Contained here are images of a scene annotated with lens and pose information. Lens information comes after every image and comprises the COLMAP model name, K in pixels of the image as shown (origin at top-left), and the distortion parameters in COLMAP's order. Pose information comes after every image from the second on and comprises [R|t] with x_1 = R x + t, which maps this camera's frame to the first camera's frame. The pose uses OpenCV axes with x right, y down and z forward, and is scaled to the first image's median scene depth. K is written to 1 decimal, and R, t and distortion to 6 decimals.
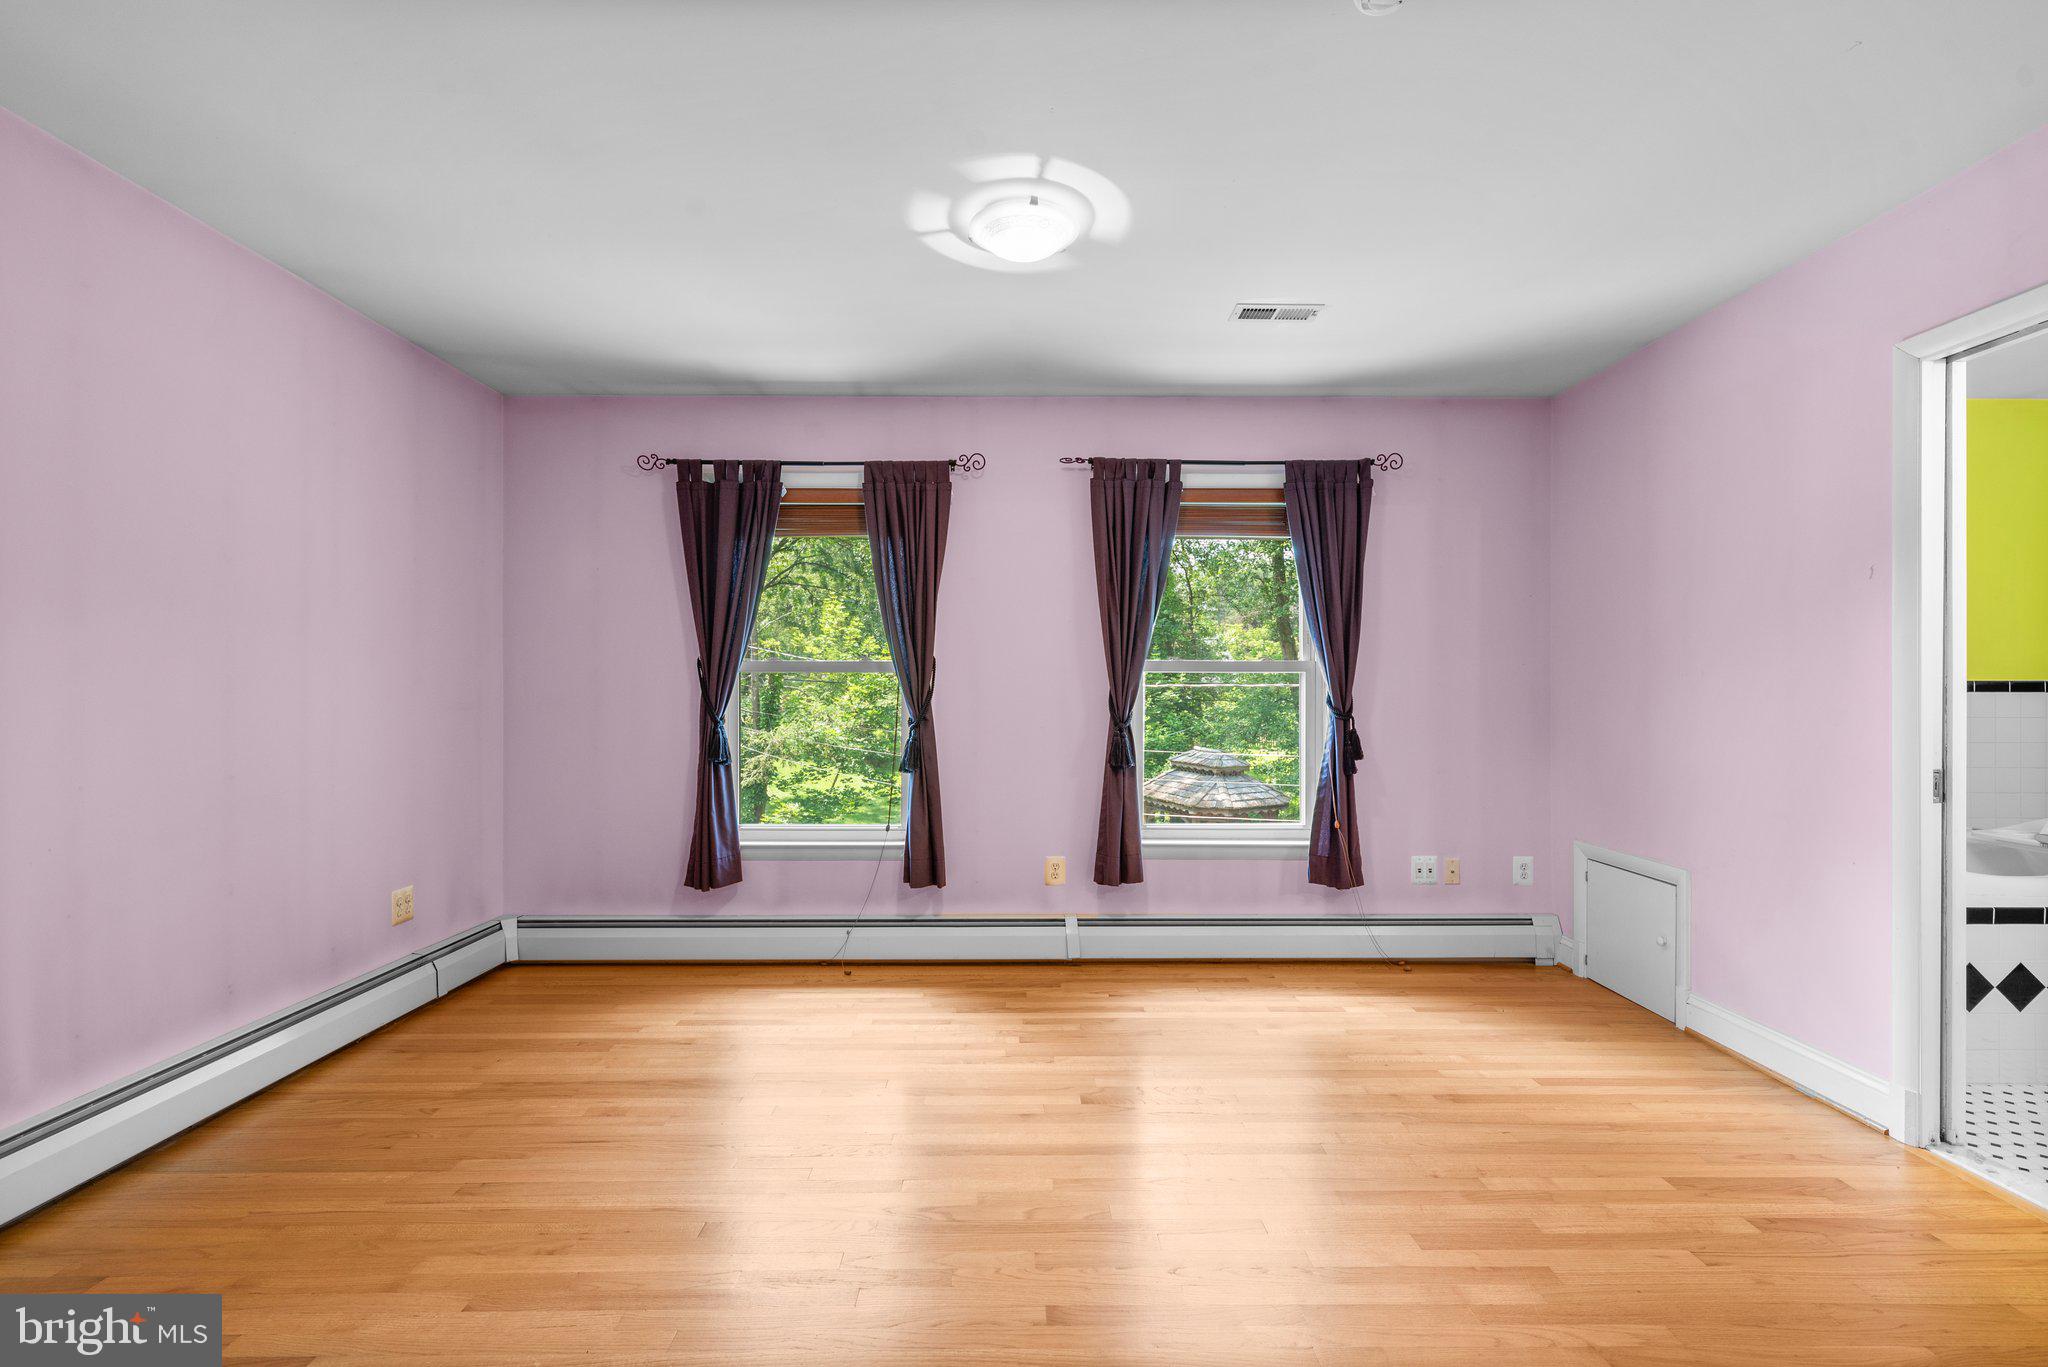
lens RADIAL K [[919.4, 0, 1026.3], [0, 919.4, 690.1], [0, 0, 1]] dist [0.005386, -0.000238]
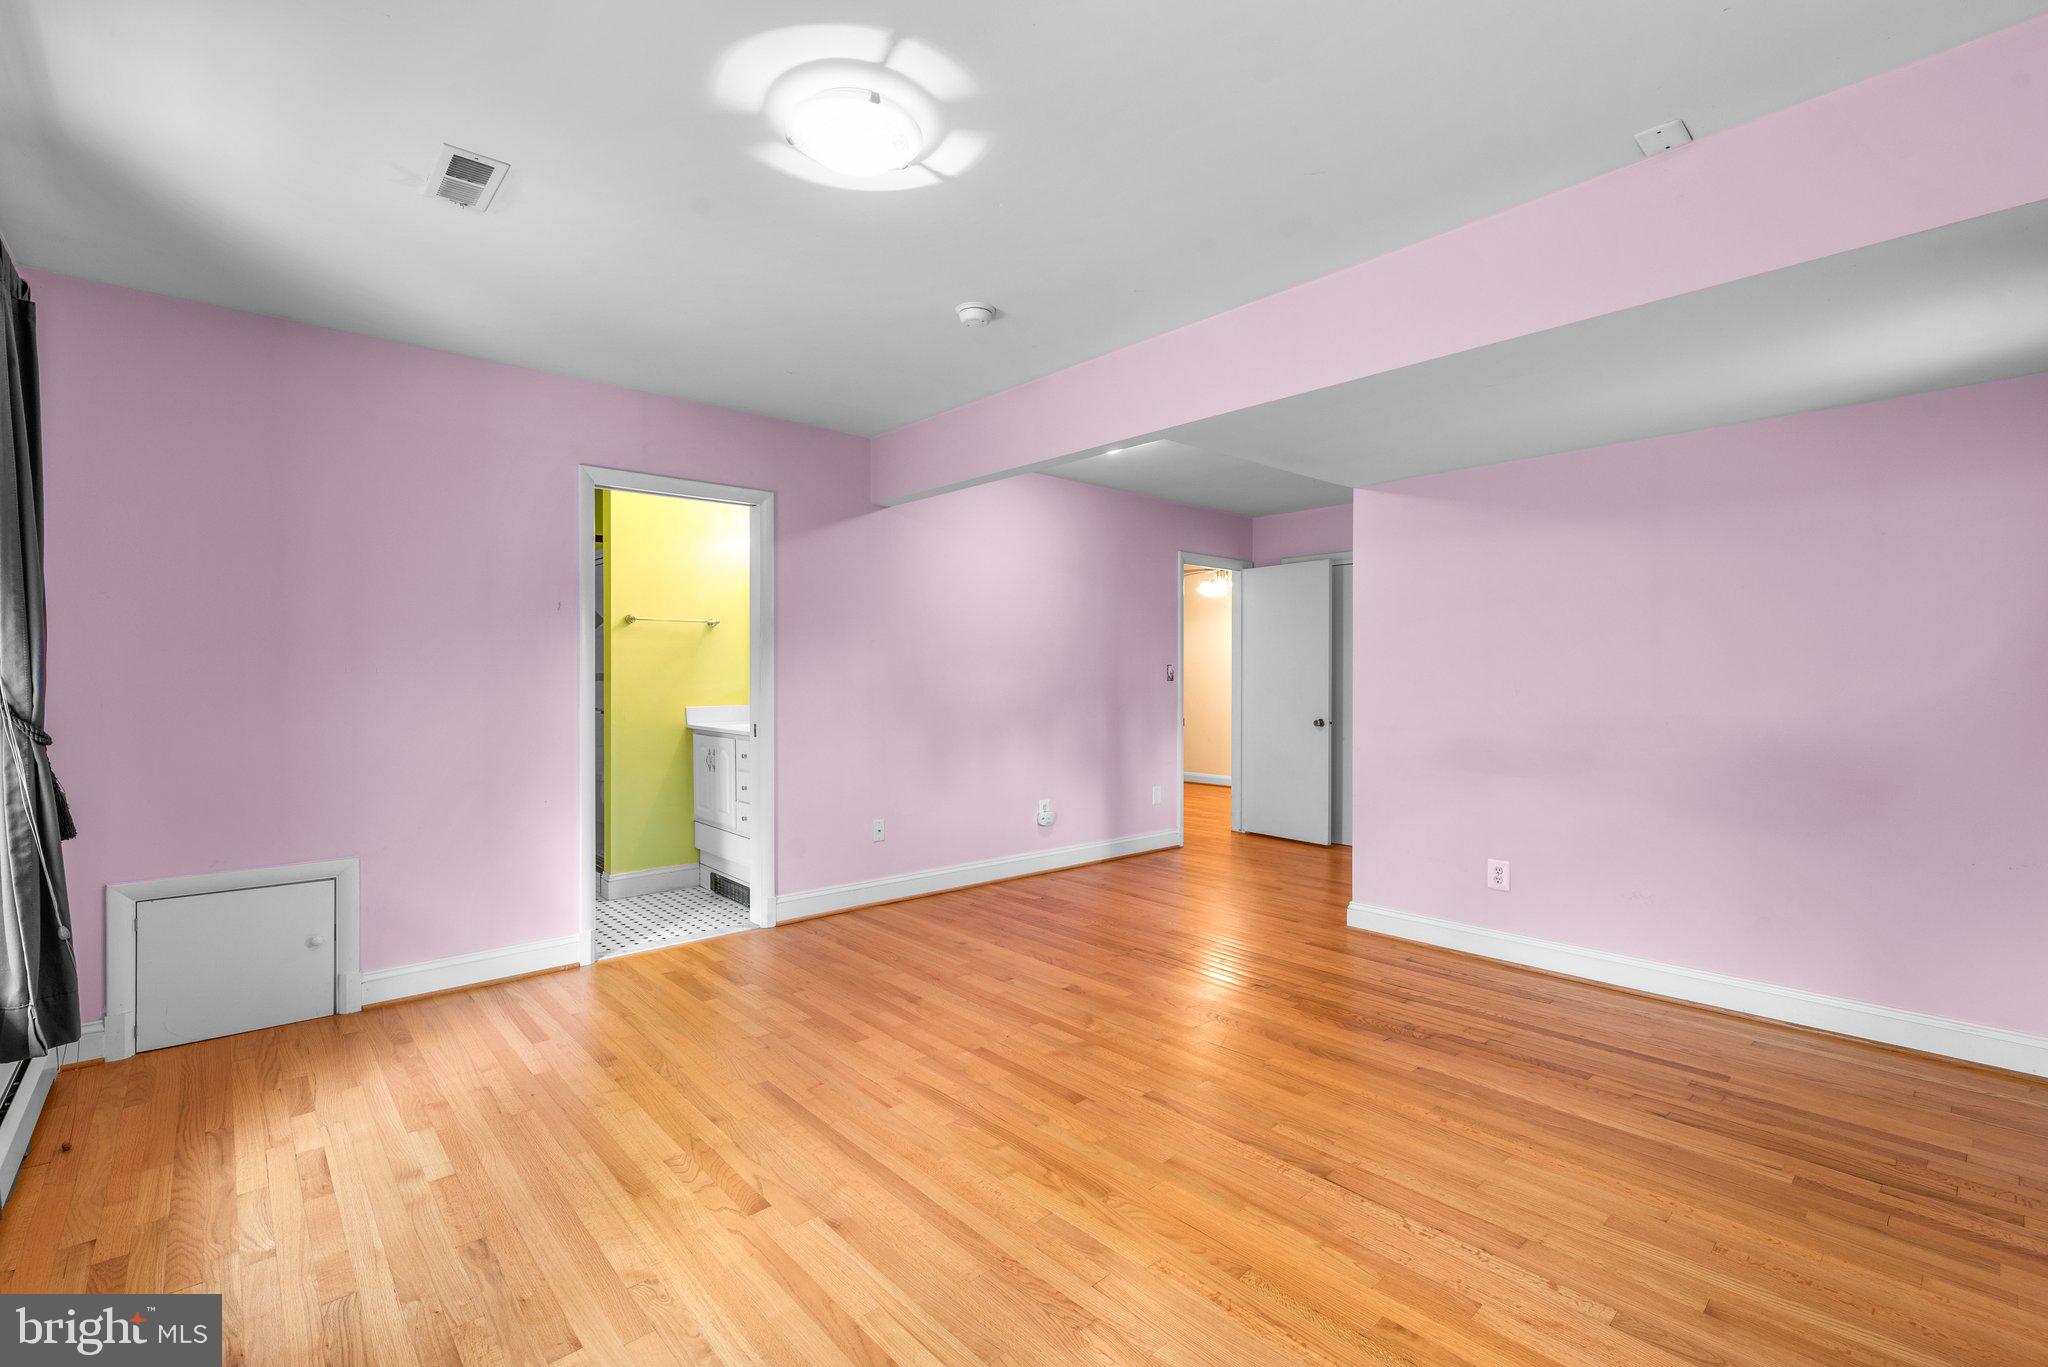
lens RADIAL K [[919.4, 0, 1018.4], [0, 919.4, 678.2], [0, 0, 1]] dist [0.005386, -0.000238]
pose [[-0.662026, -0.003282, 0.749474, -0.459169], [0.000138, 0.999990, 0.004500, -0.011040], [-0.749481, 0.003082, -0.662018, 0.918981]]
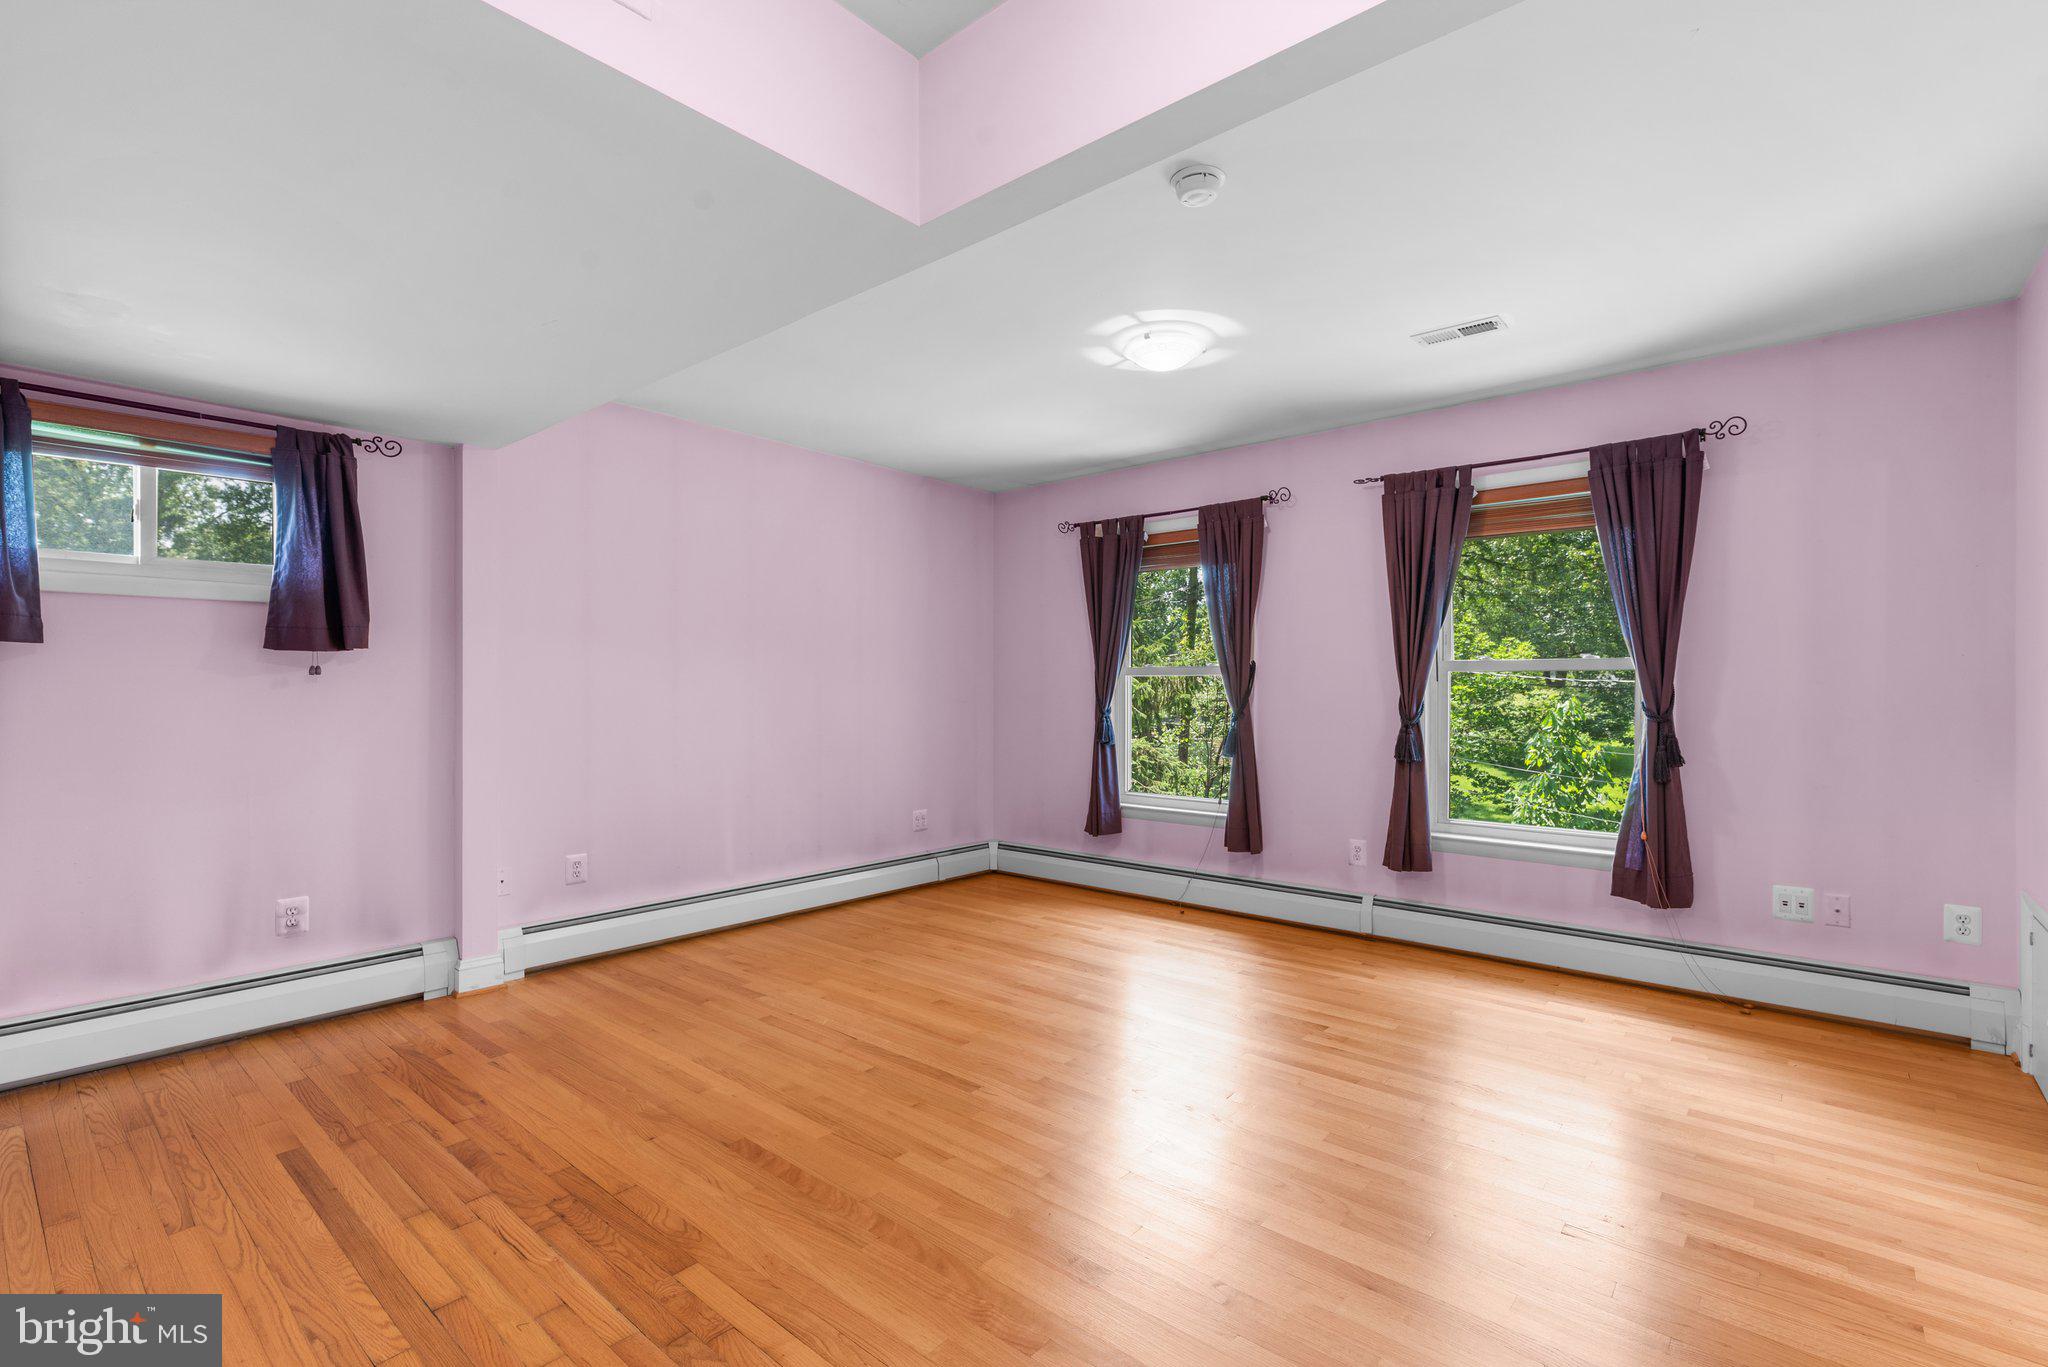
lens RADIAL K [[919.4, 0, 1023.5], [0, 919.4, 688.0], [0, 0, 1]] dist [0.005386, -0.000238]
pose [[0.753073, -0.001119, -0.657936, 0.467203], [0.000260, 0.999999, -0.001403, -0.000380], [0.657937, 0.000886, 0.753073, -0.098772]]
